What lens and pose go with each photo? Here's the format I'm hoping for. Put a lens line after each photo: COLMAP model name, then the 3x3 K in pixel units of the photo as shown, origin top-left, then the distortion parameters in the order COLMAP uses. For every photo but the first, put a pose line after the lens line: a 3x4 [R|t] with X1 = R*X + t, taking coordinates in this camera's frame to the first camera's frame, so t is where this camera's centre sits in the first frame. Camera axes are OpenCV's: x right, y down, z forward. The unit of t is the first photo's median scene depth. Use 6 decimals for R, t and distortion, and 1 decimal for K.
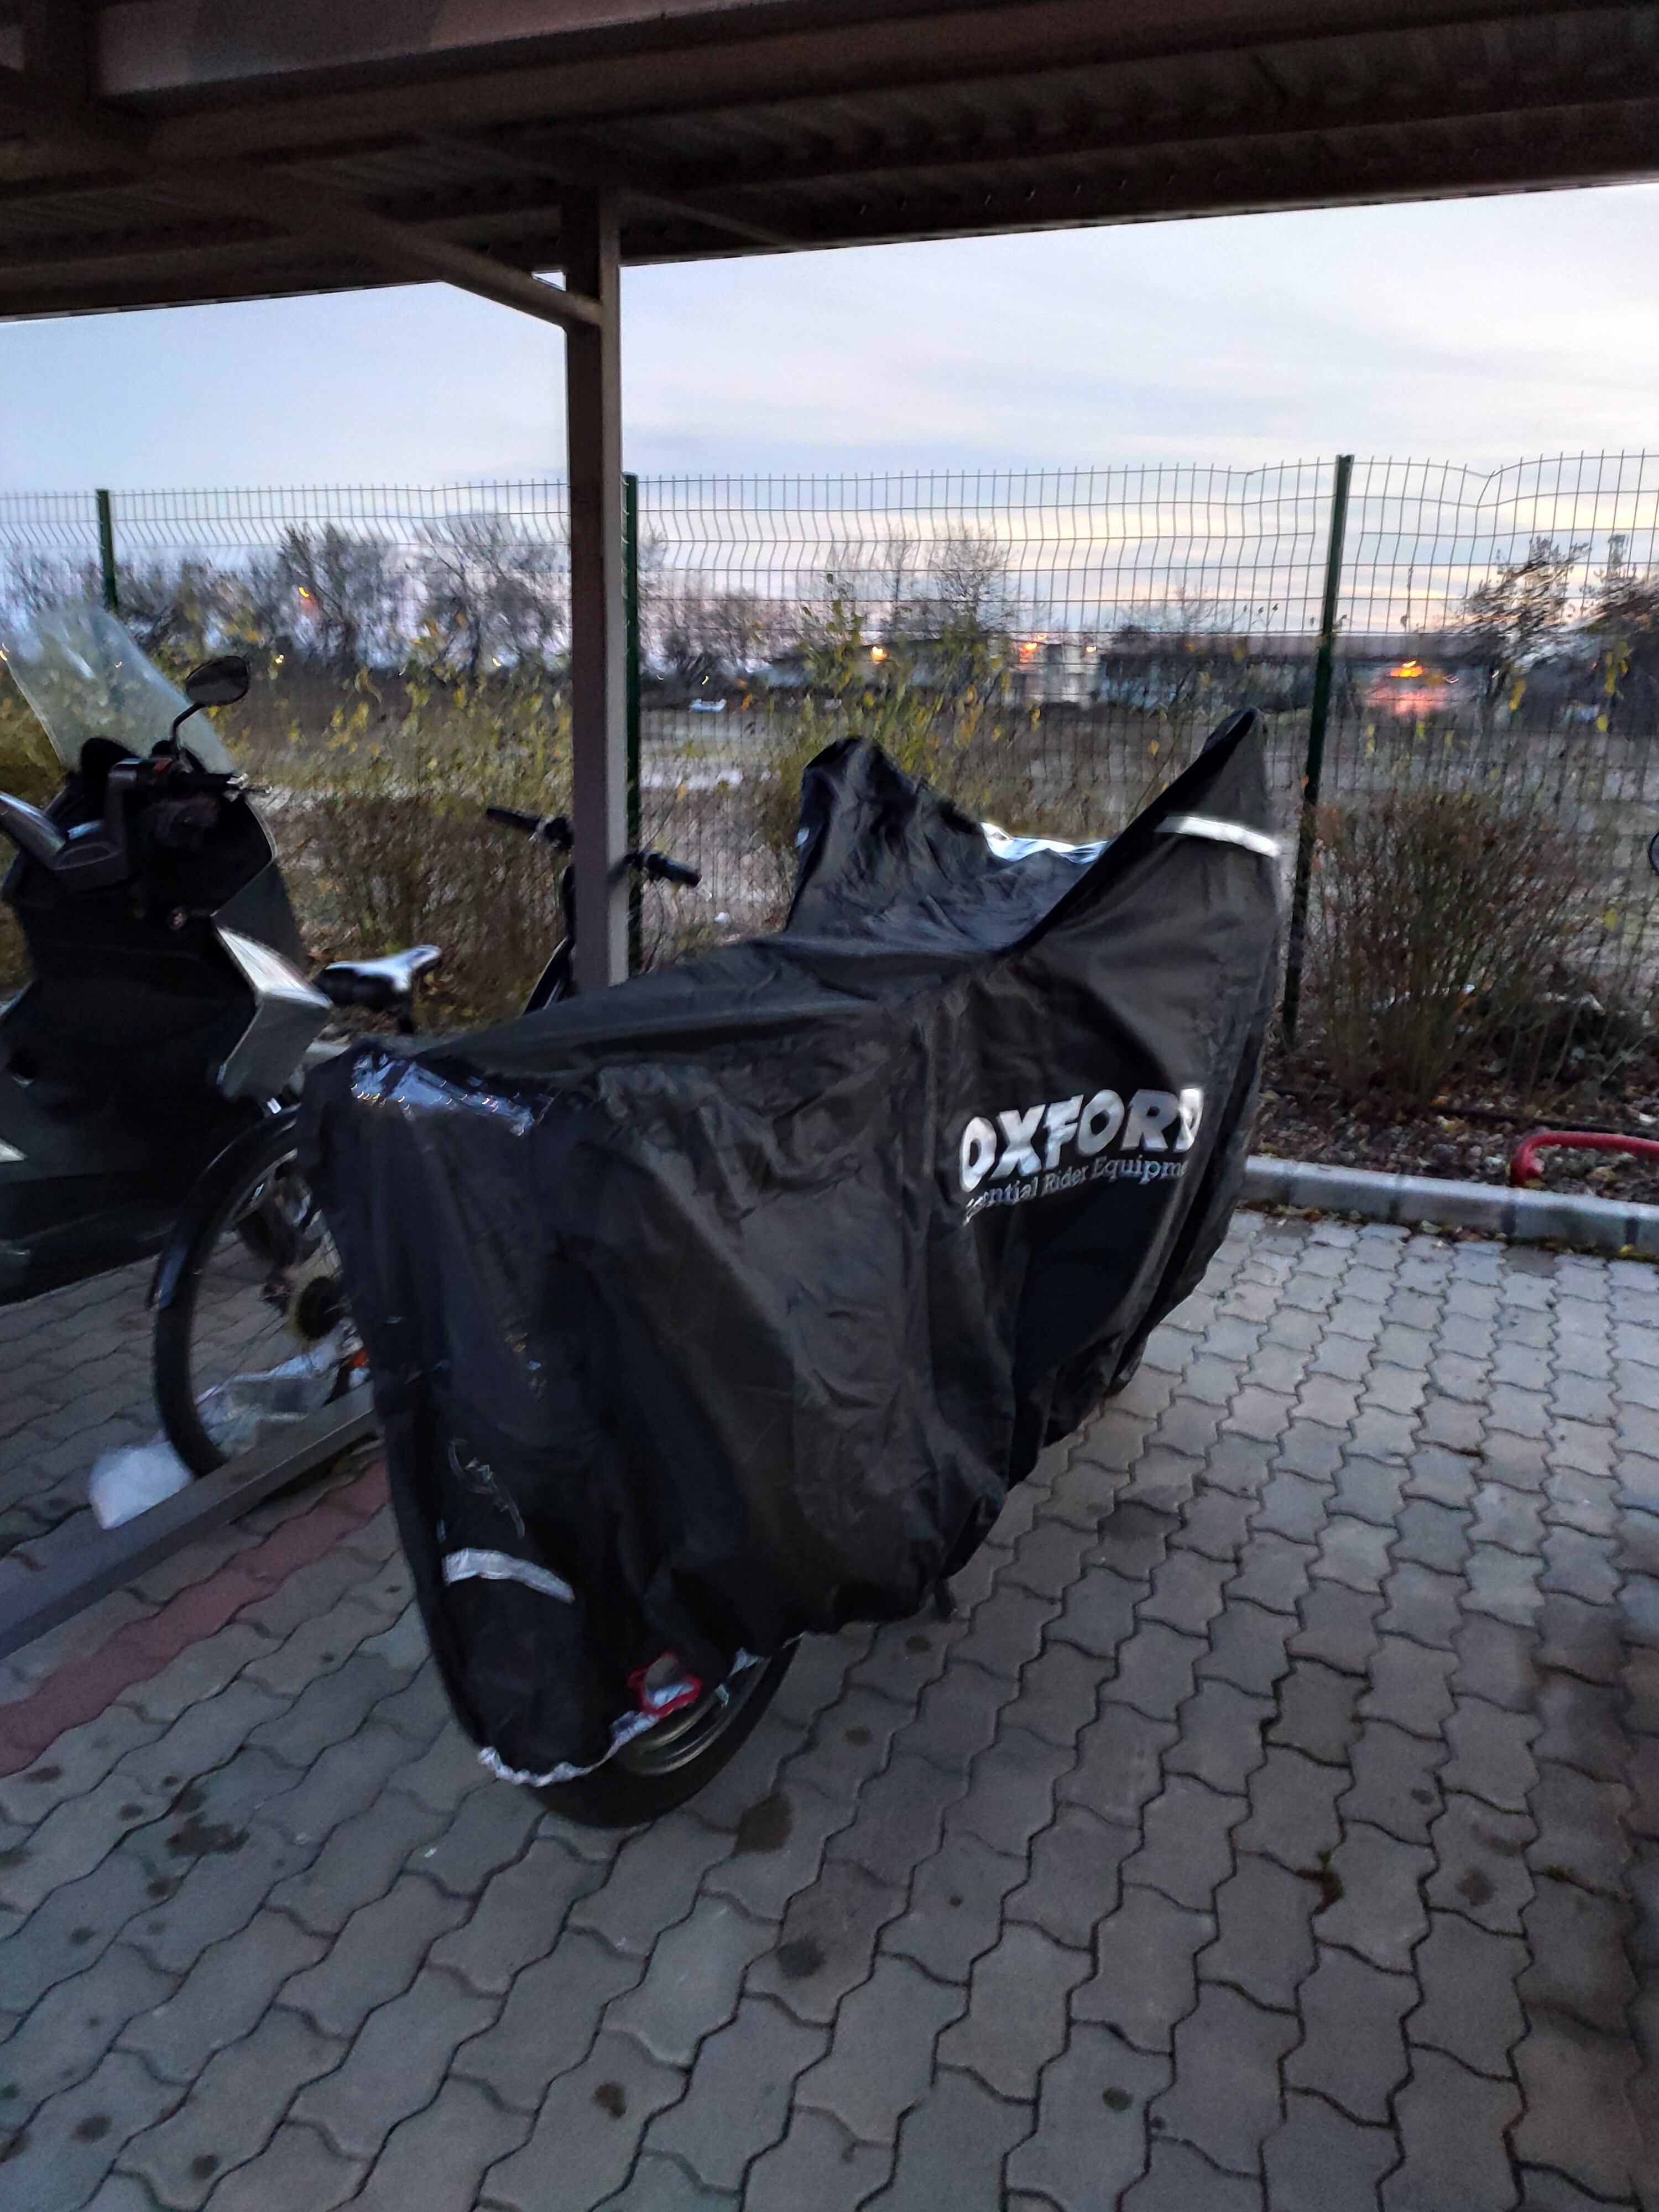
lens RADIAL K [[1677.0, 0, 828.5], [0, 1677.0, 1105.6], [0, 0, 1]] dist [0.002926, -0.007356]
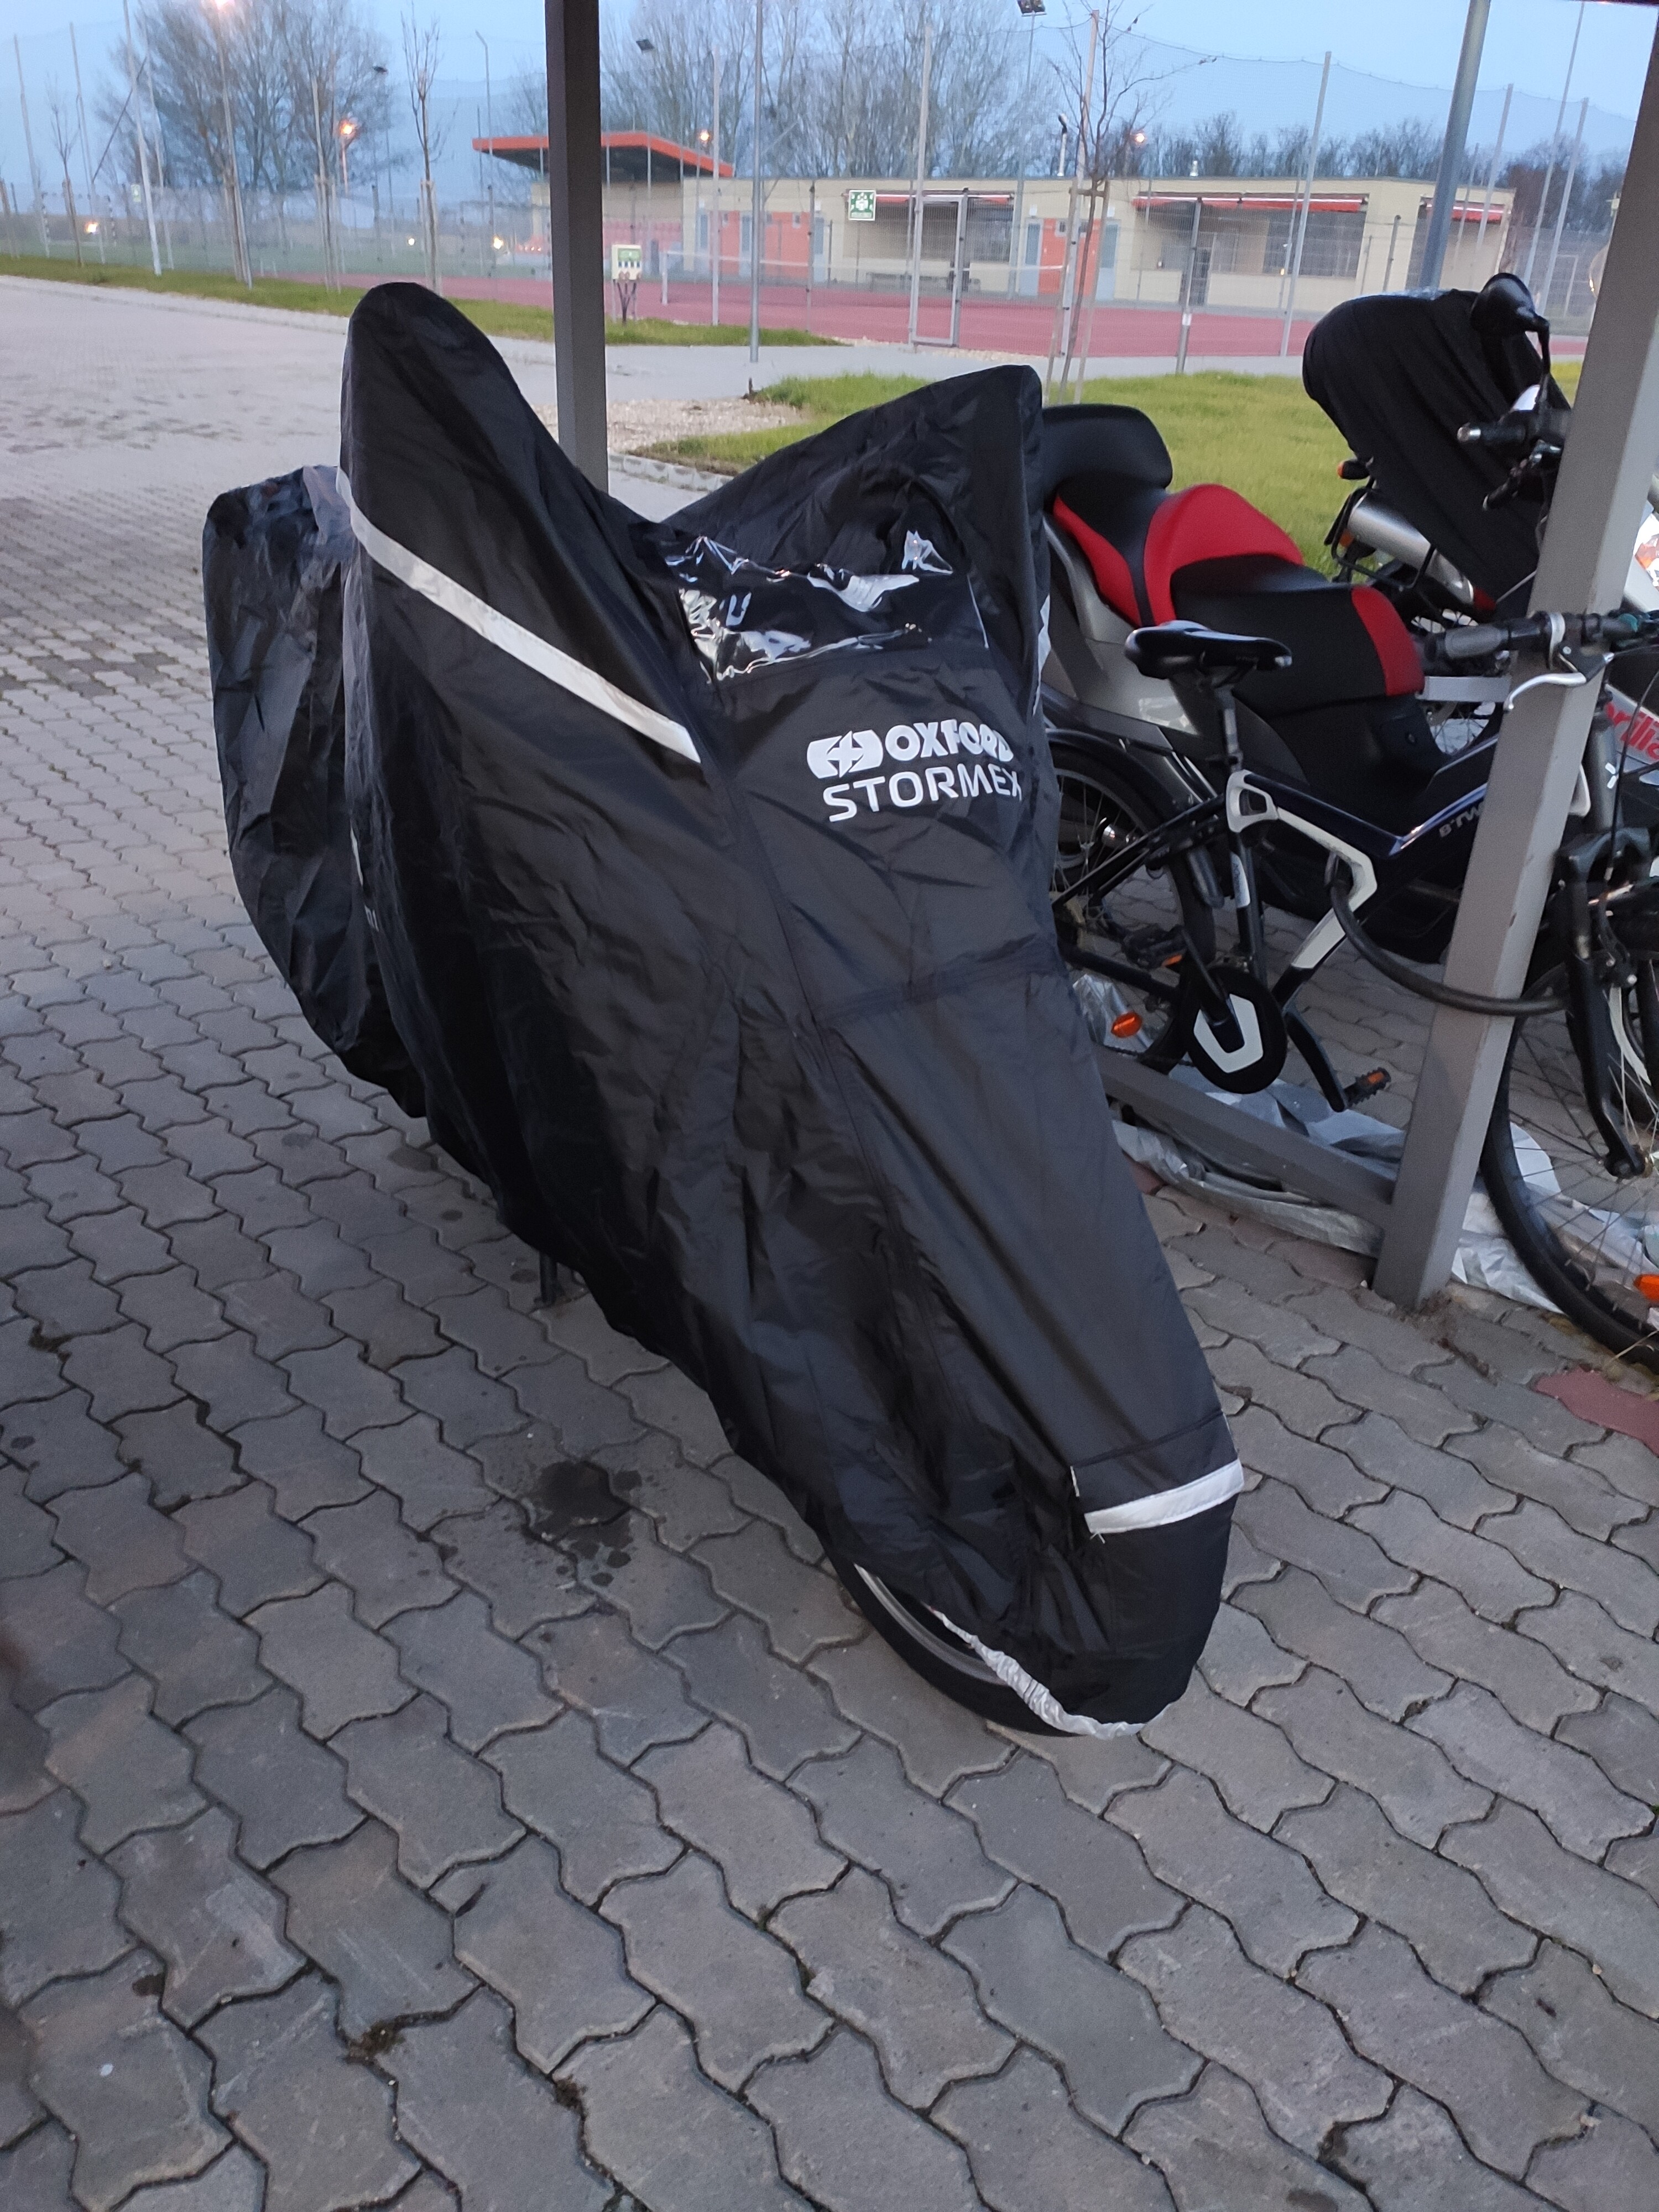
lens RADIAL K [[1677.0, 0, 827.2], [0, 1677.0, 1105.4], [0, 0, 1]] dist [0.002926, -0.007356]
pose [[-0.460556, 0.369304, -0.807157, 0.728627], [-0.281850, 0.801435, 0.527507, -0.340073], [0.841694, 0.470443, -0.265017, 1.328728]]
